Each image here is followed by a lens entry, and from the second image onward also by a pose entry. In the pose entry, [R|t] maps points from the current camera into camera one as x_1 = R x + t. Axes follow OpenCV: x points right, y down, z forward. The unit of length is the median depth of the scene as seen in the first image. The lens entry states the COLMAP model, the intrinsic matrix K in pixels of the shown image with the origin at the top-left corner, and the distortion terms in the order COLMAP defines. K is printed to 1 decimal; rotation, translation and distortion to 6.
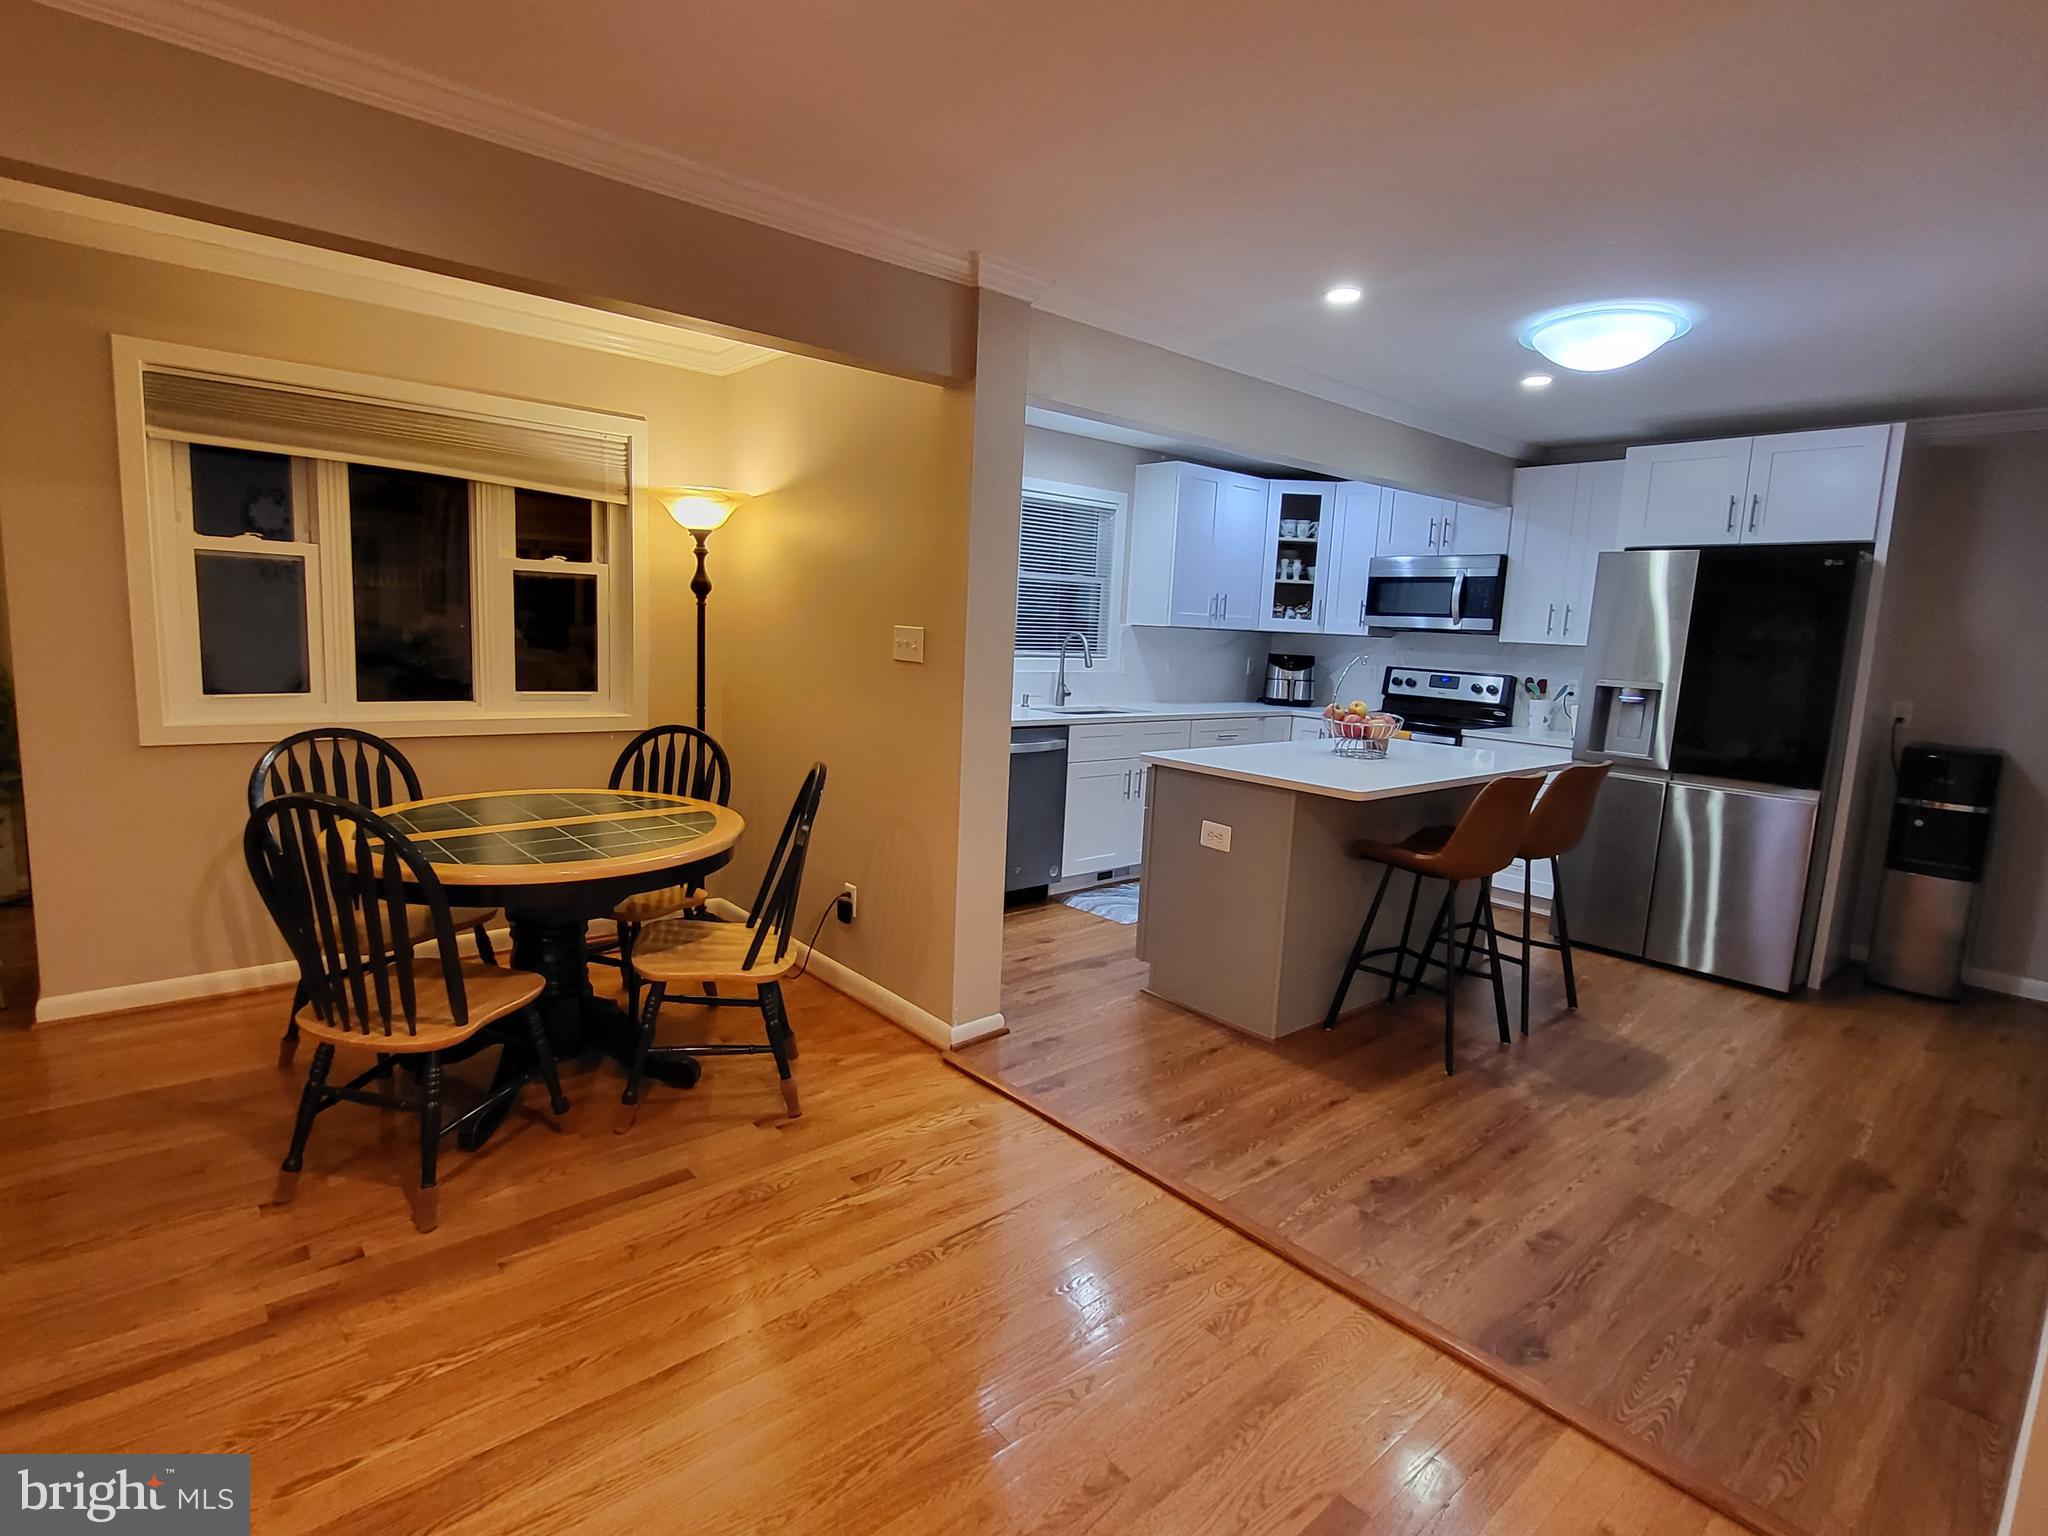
lens RADIAL K [[1003.3, 0, 1024.0], [0, 1003.3, 768.0], [0, 0, 1]] dist [0.001796, 0.000053]
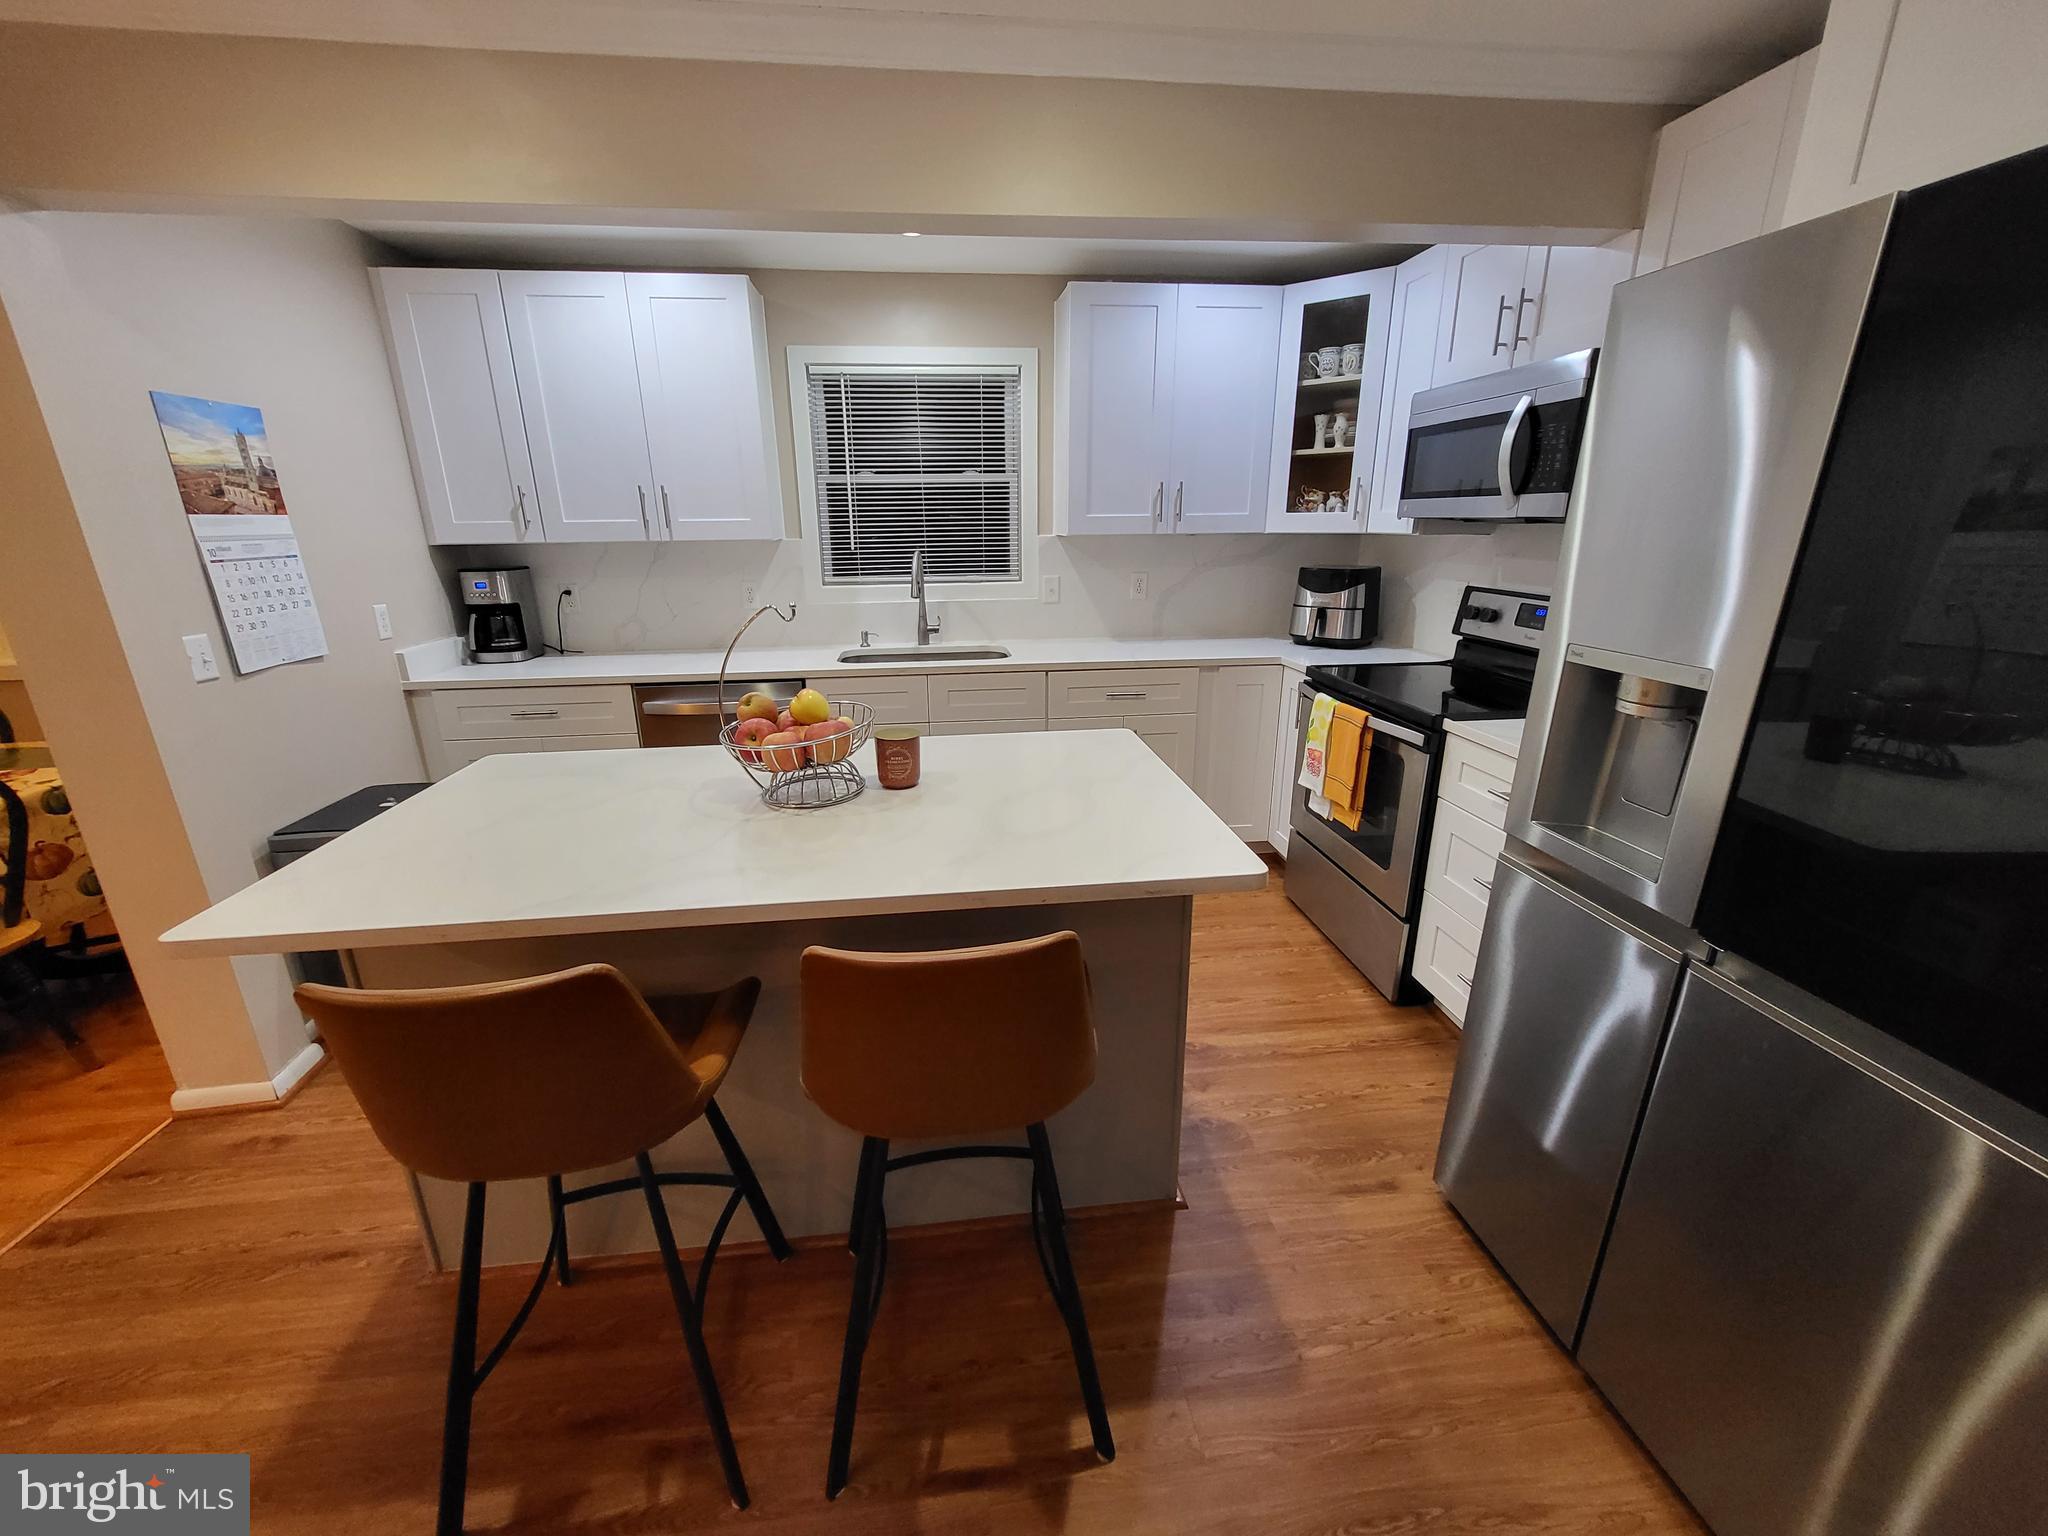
lens RADIAL K [[804.3, 0, 1024.0], [0, 804.3, 768.0], [0, 0, 1]] dist [0.000967, -0.000150]
pose [[0.826982, 0.114022, -0.550544, 0.426269], [-0.032892, 0.987354, 0.155080, -0.061883], [0.561265, -0.110140, 0.820275, 0.464291]]
